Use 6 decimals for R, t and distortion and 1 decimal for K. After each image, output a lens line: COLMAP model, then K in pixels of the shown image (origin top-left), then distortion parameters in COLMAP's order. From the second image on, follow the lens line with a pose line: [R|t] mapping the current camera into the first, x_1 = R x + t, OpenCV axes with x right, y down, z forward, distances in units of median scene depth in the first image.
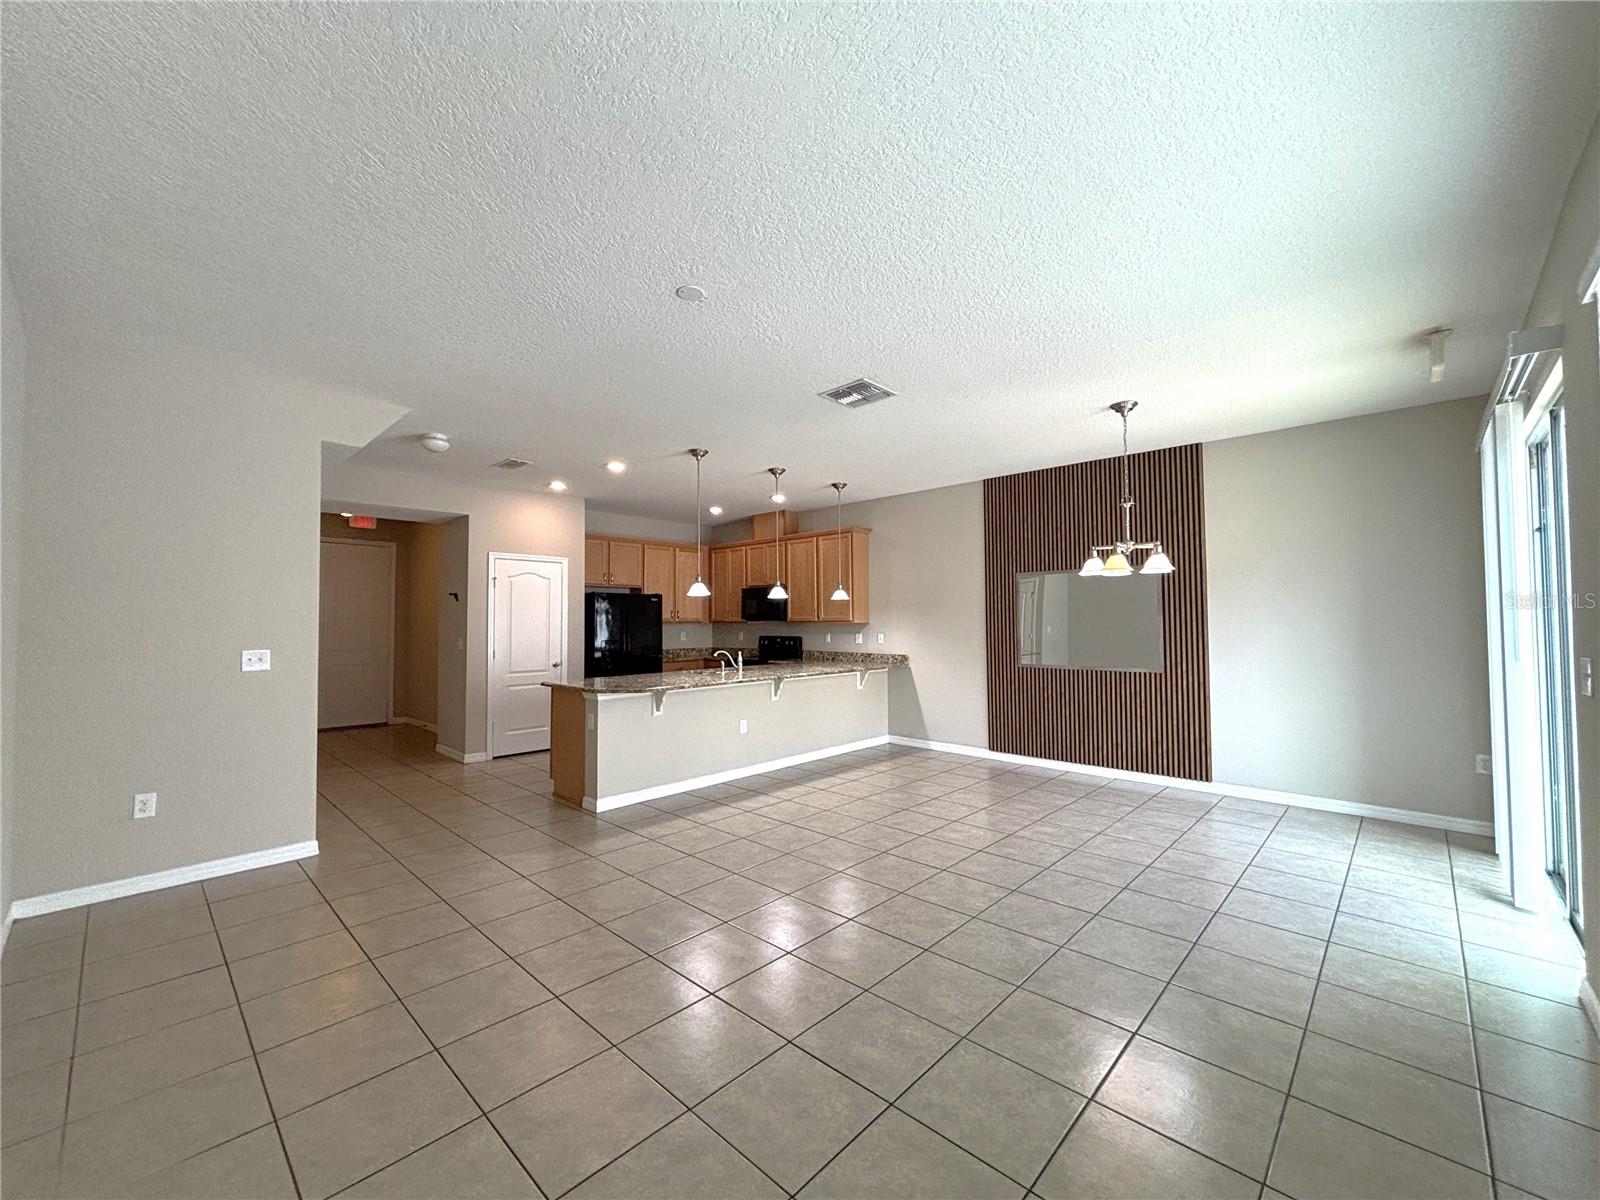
lens RADIAL K [[650.7, 0, 807.6], [0, 650.7, 598.2], [0, 0, 1]] dist [0.015813, -0.000374]
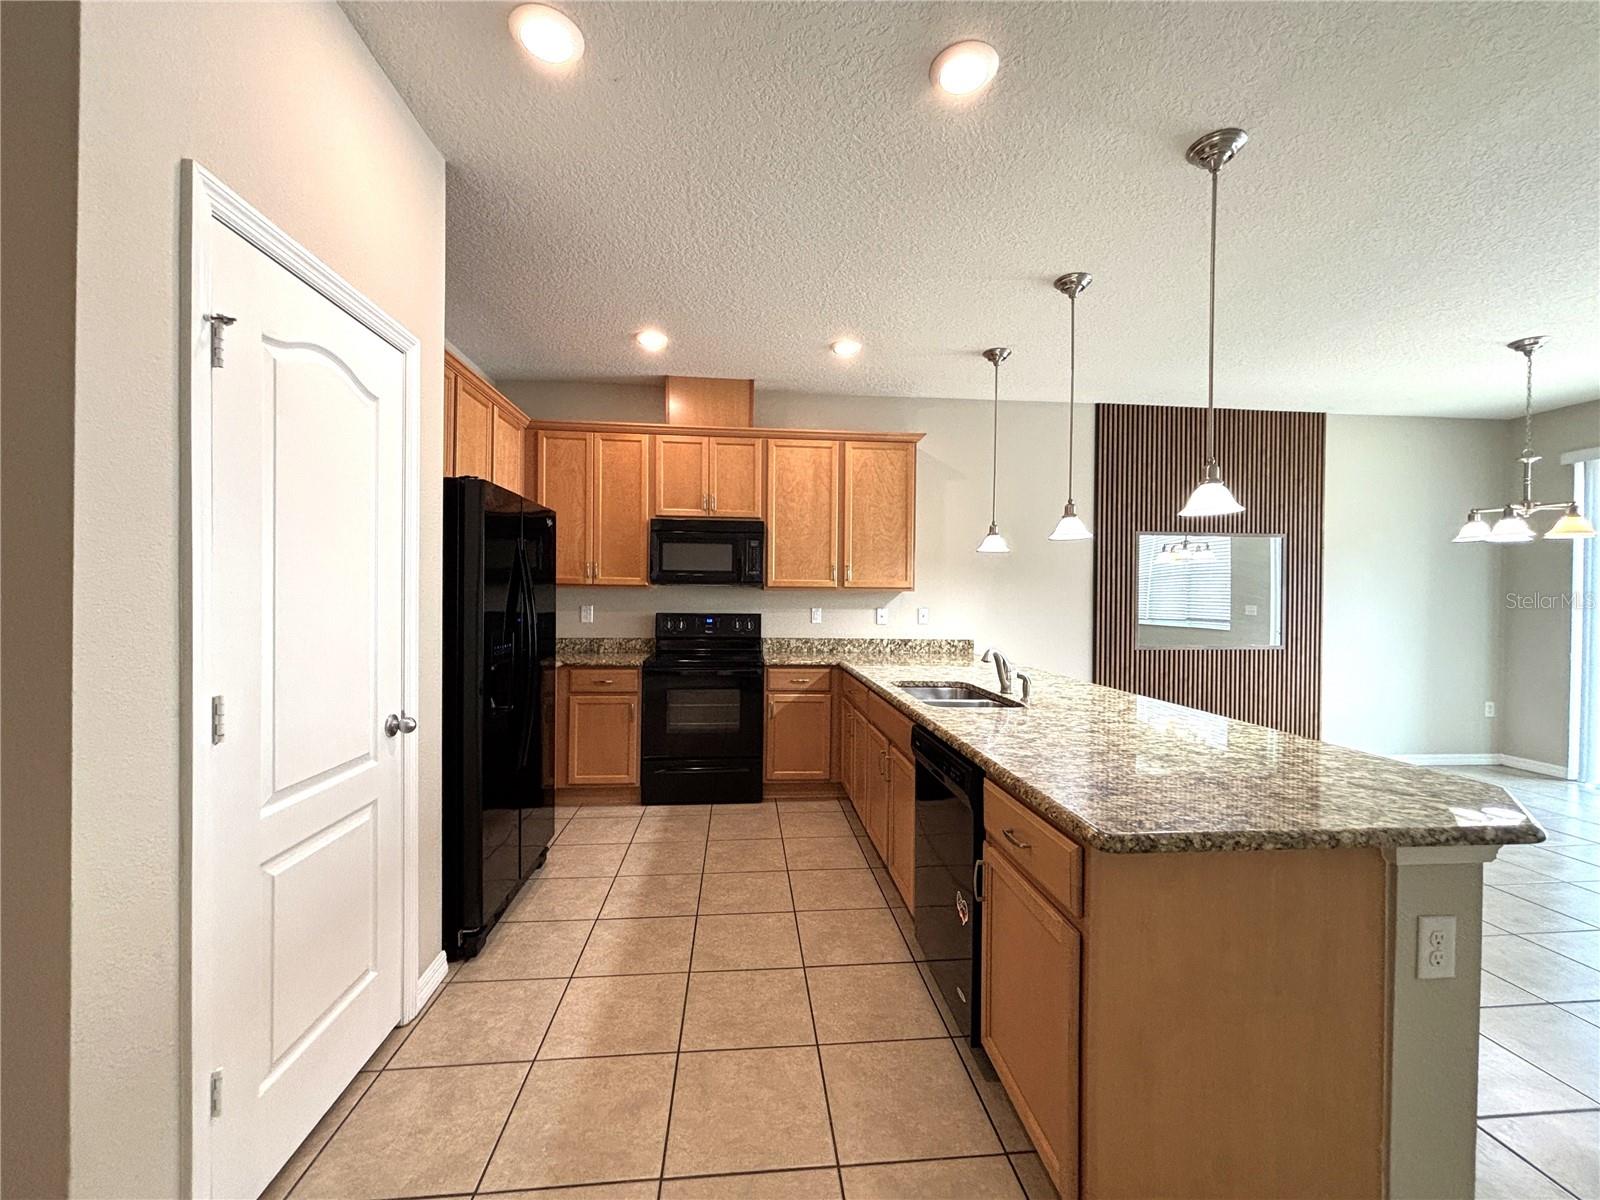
lens RADIAL K [[650.7, 0, 807.6], [0, 650.7, 598.2], [0, 0, 1]] dist [0.015813, -0.000374]
pose [[0.649714, 0.009521, 0.760119, -0.466352], [-0.040289, 0.998947, 0.021925, 0.035218], [-0.759110, -0.044869, 0.649414, 0.677045]]
